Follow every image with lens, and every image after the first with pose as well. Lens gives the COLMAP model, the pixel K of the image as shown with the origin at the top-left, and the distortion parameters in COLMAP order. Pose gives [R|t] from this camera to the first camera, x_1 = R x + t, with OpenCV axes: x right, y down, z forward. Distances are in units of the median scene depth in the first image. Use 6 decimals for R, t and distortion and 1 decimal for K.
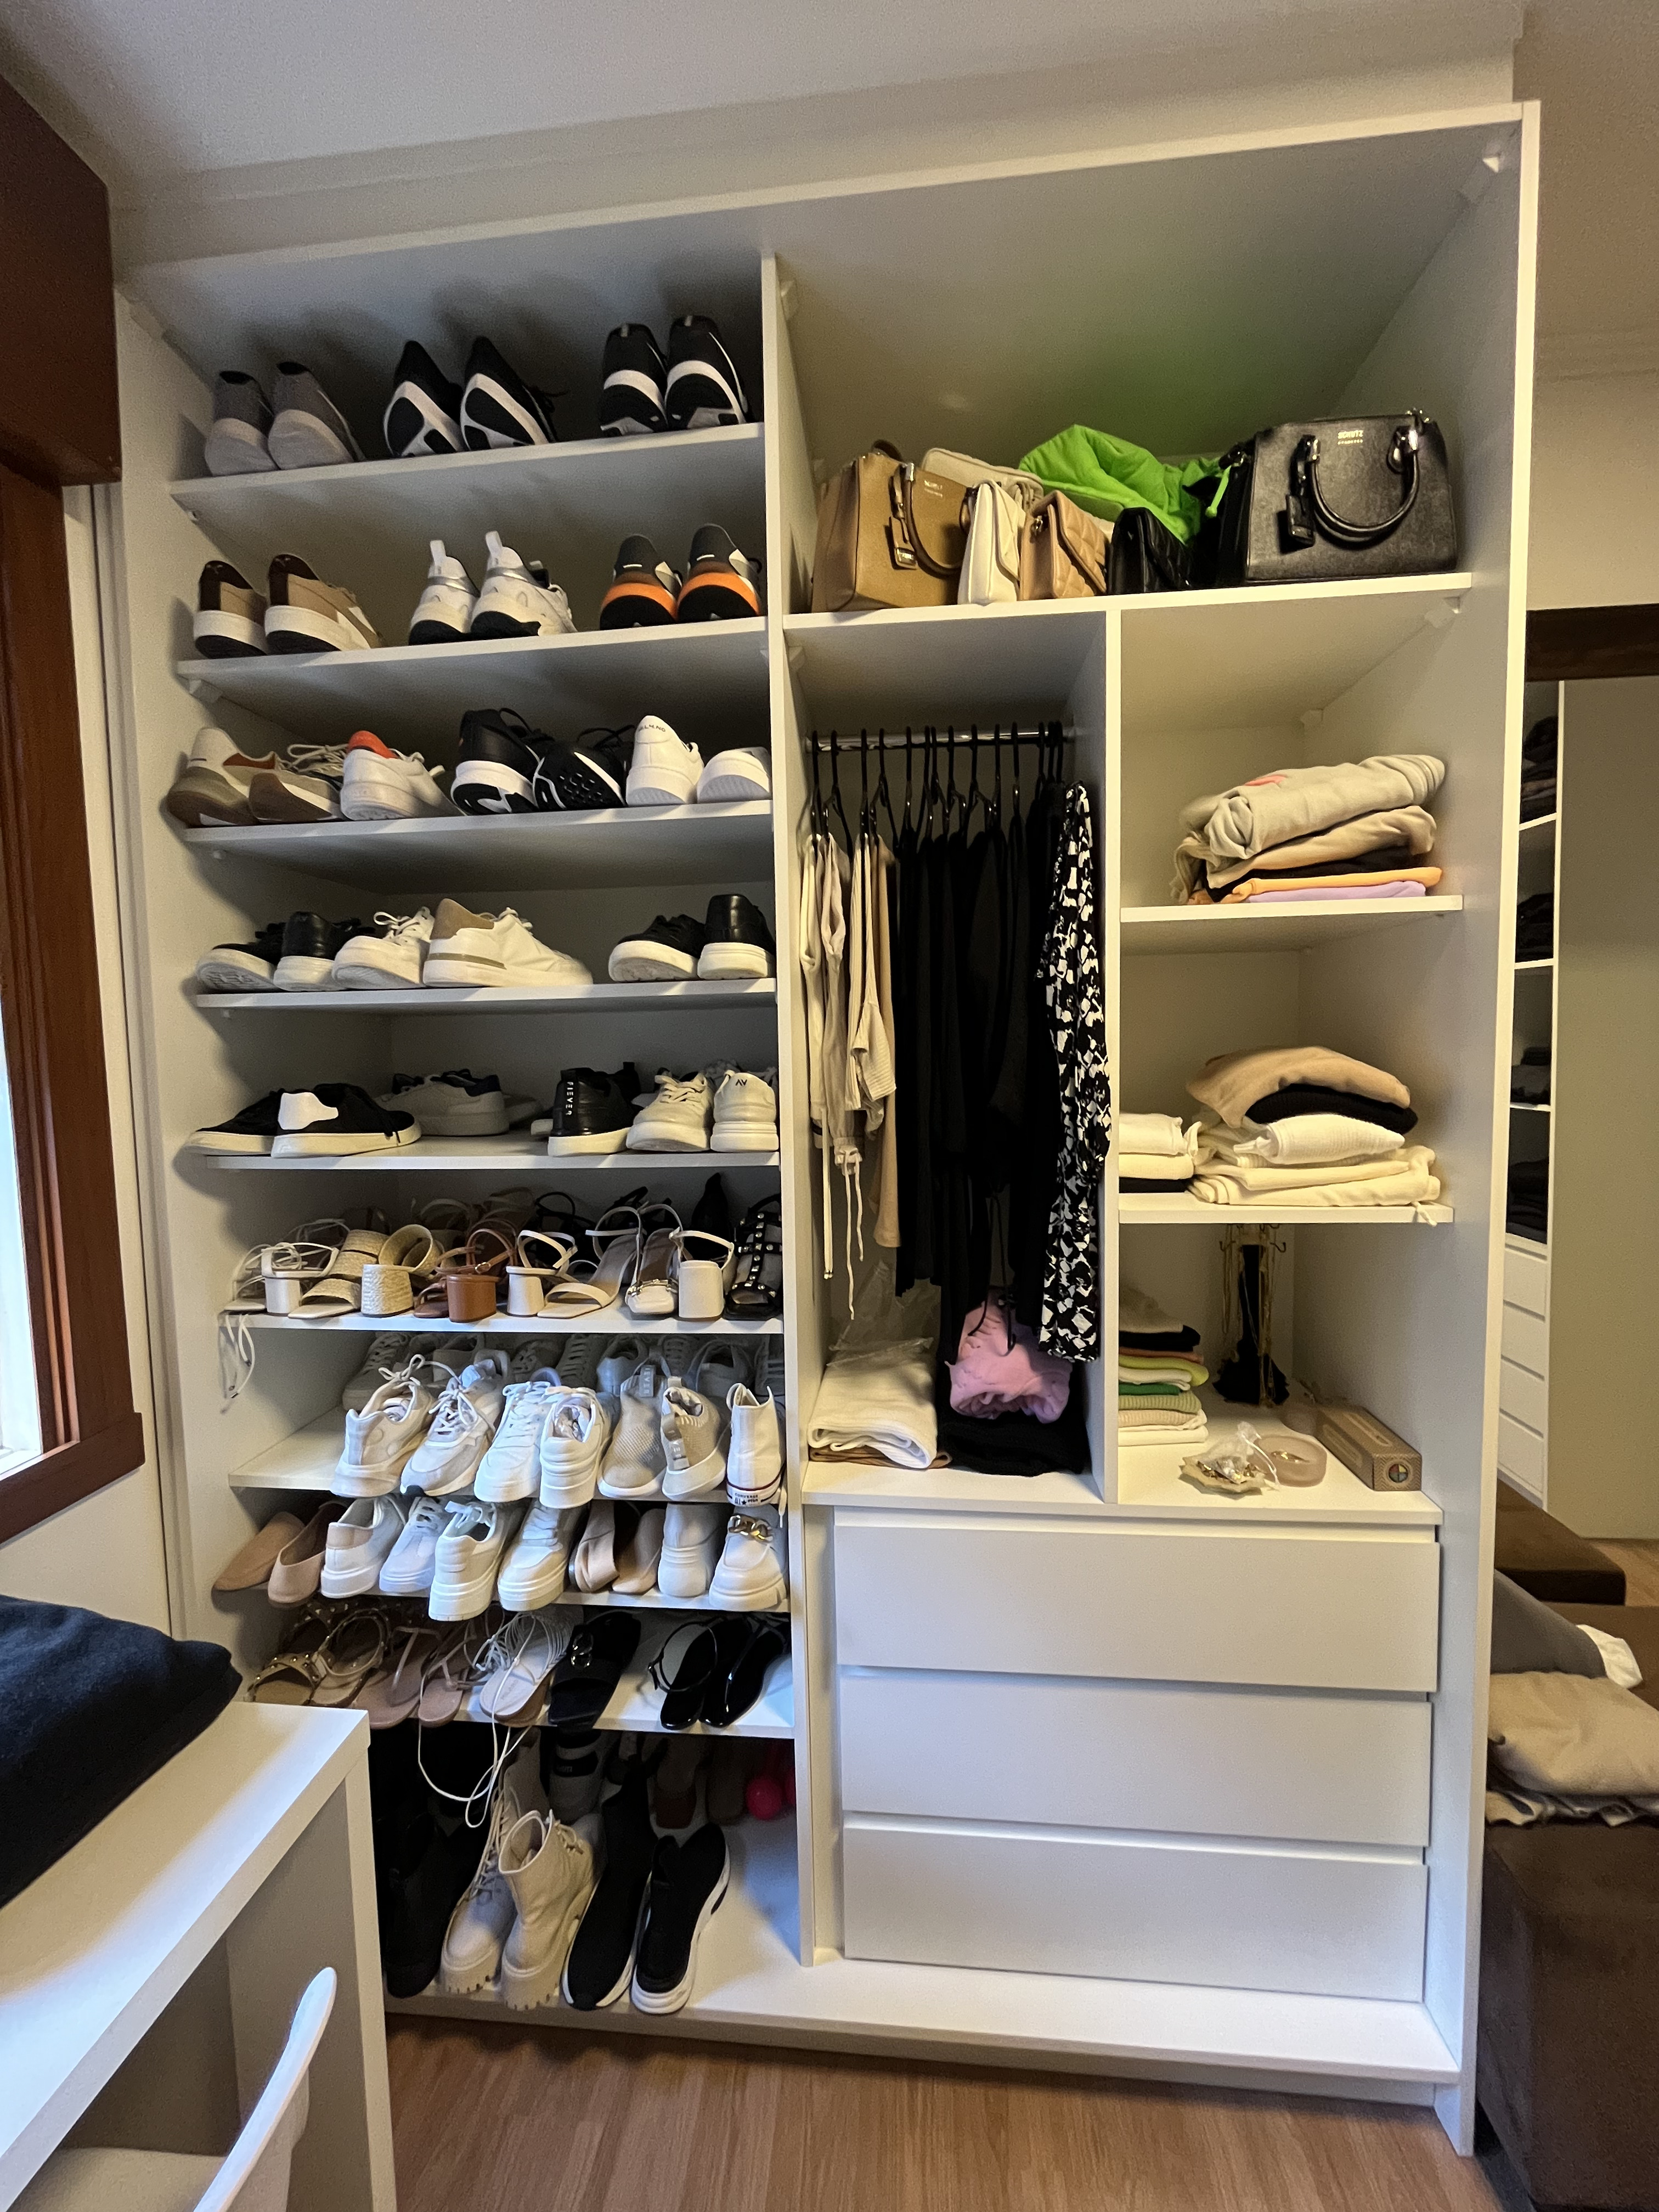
lens RADIAL K [[898.7, 0, 829.5], [0, 898.7, 1106.0], [0, 0, 1]] dist [-0.000973, -0.000434]
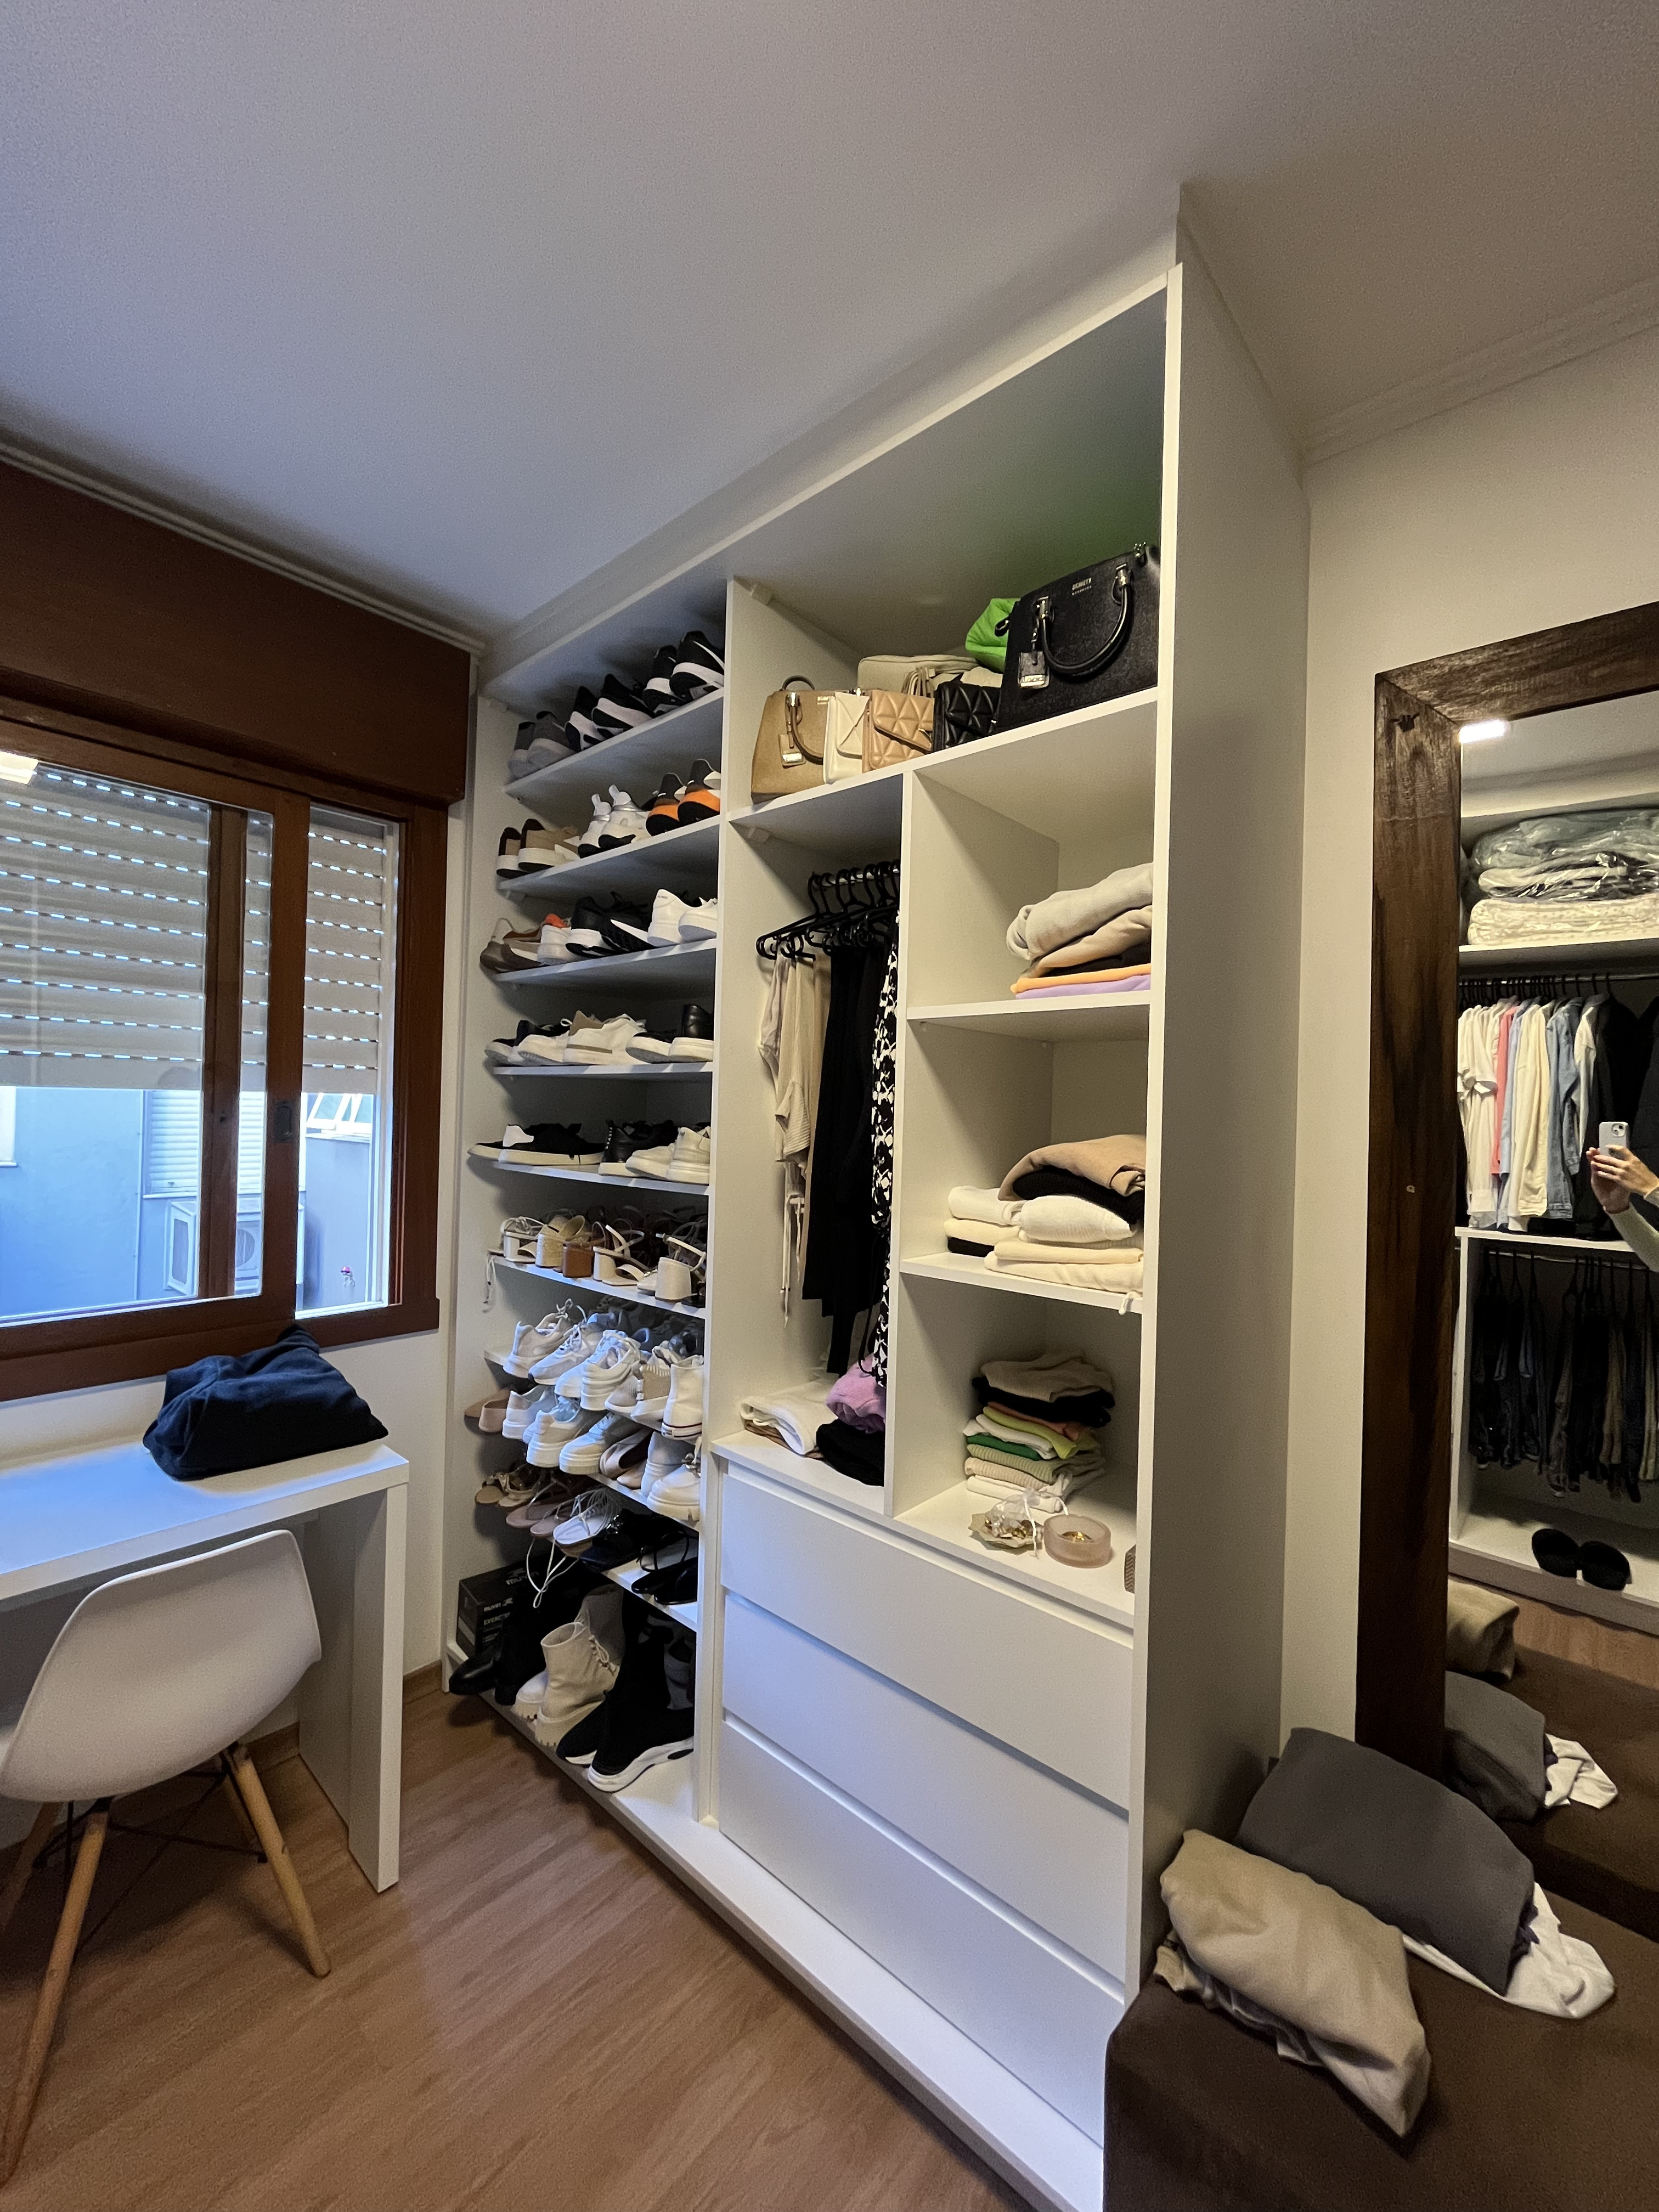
lens RADIAL K [[898.7, 0, 829.5], [0, 898.7, 1106.0], [0, 0, 1]] dist [-0.000973, -0.000434]
pose [[0.806494, 0.040199, -0.589875, 0.890103], [-0.085062, 0.995196, -0.048478, -0.020138], [0.585092, 0.089273, 0.806038, -0.021433]]
